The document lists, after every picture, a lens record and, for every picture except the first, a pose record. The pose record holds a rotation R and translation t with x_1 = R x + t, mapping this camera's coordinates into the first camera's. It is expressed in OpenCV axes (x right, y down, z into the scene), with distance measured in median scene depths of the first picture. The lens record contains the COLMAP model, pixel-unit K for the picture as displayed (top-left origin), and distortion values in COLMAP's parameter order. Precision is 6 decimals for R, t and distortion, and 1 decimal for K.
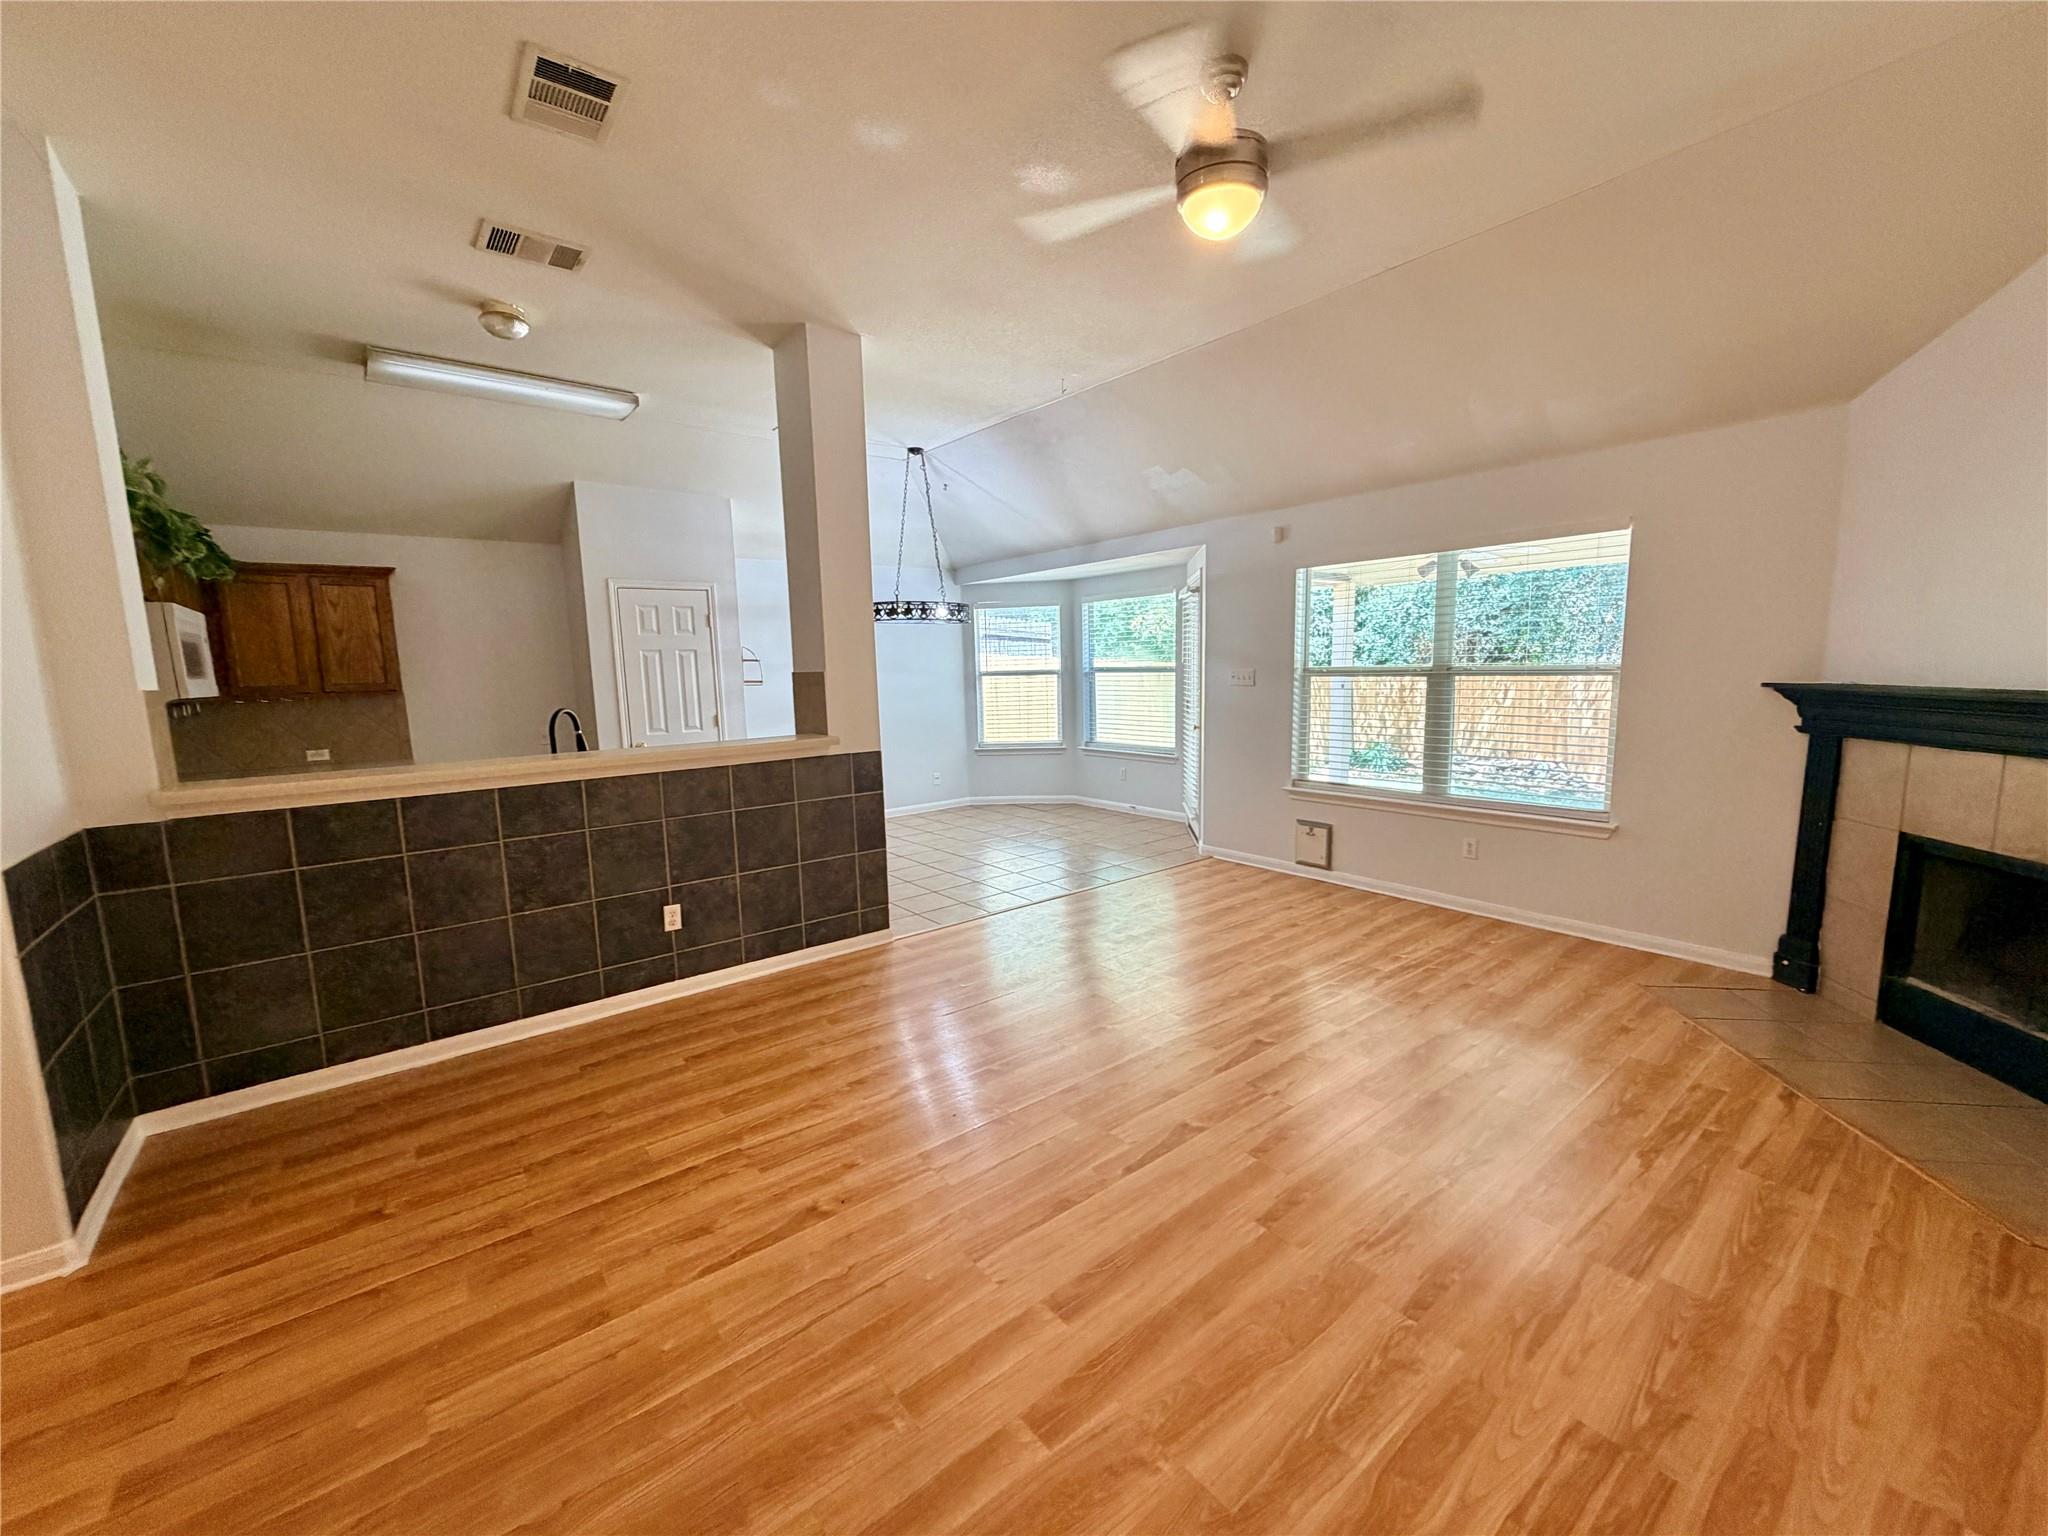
lens RADIAL K [[815.4, 0, 1029.4], [0, 815.4, 772.2], [0, 0, 1]] dist [-0.000660, 0.000199]
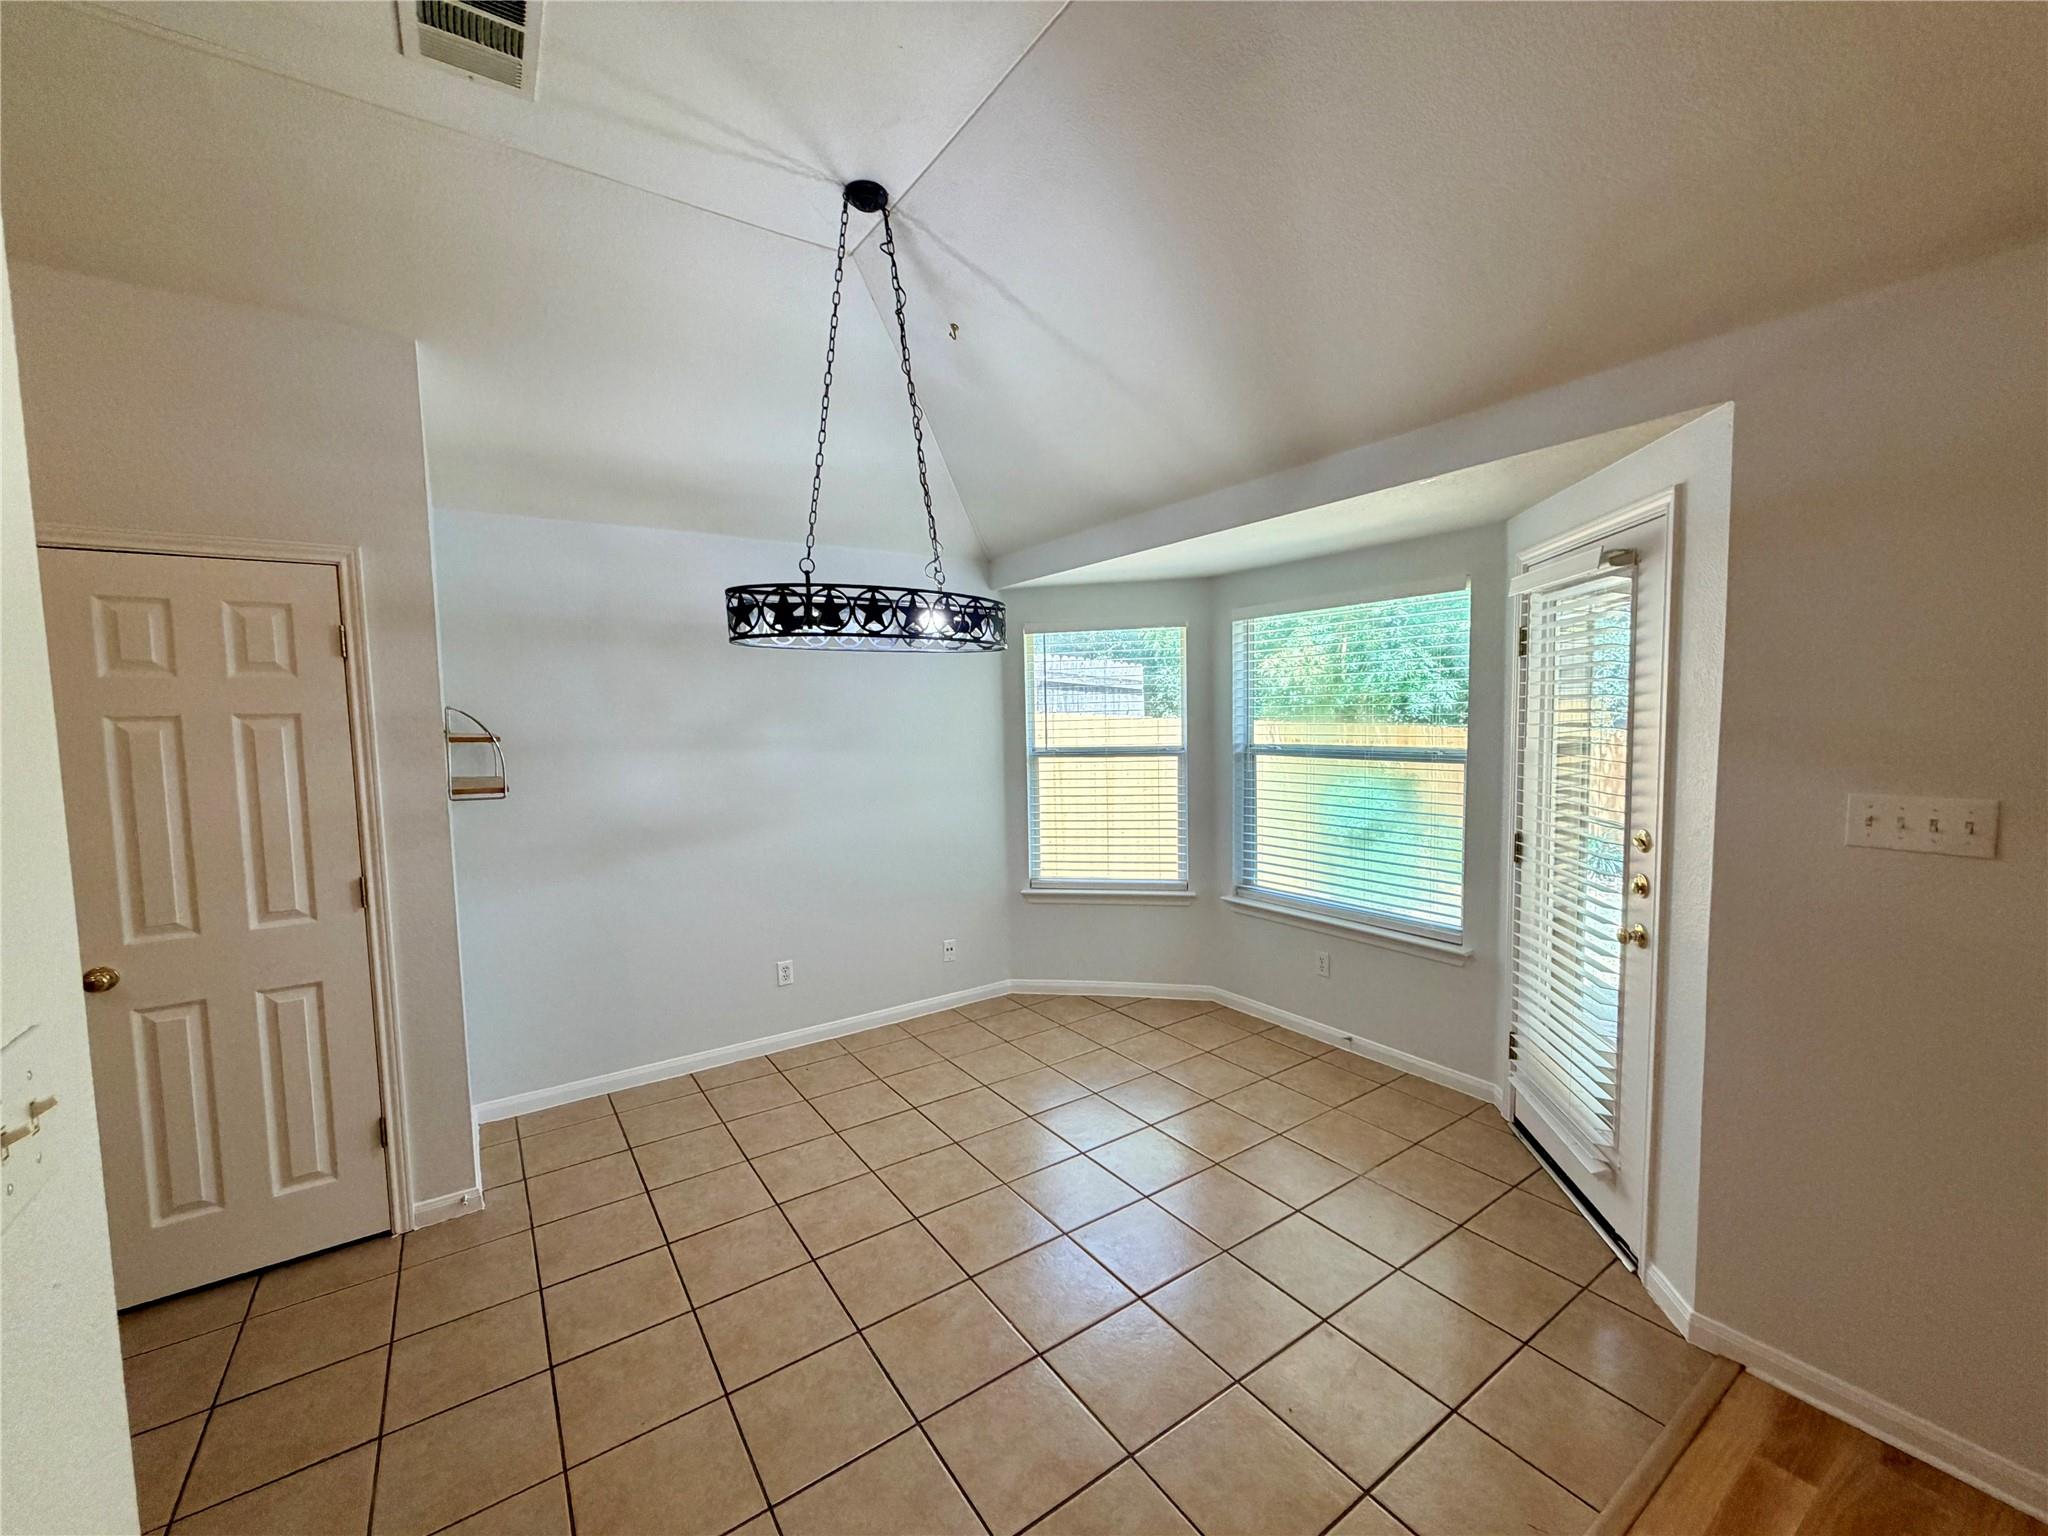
lens RADIAL K [[815.4, 0, 1024.5], [0, 815.4, 766.4], [0, 0, 1]] dist [-0.000660, 0.000199]
pose [[0.996758, 0.010607, -0.079753, -0.033051], [-0.015868, 0.997718, -0.065630, -0.106272], [0.078875, 0.066683, 0.994652, 0.645852]]
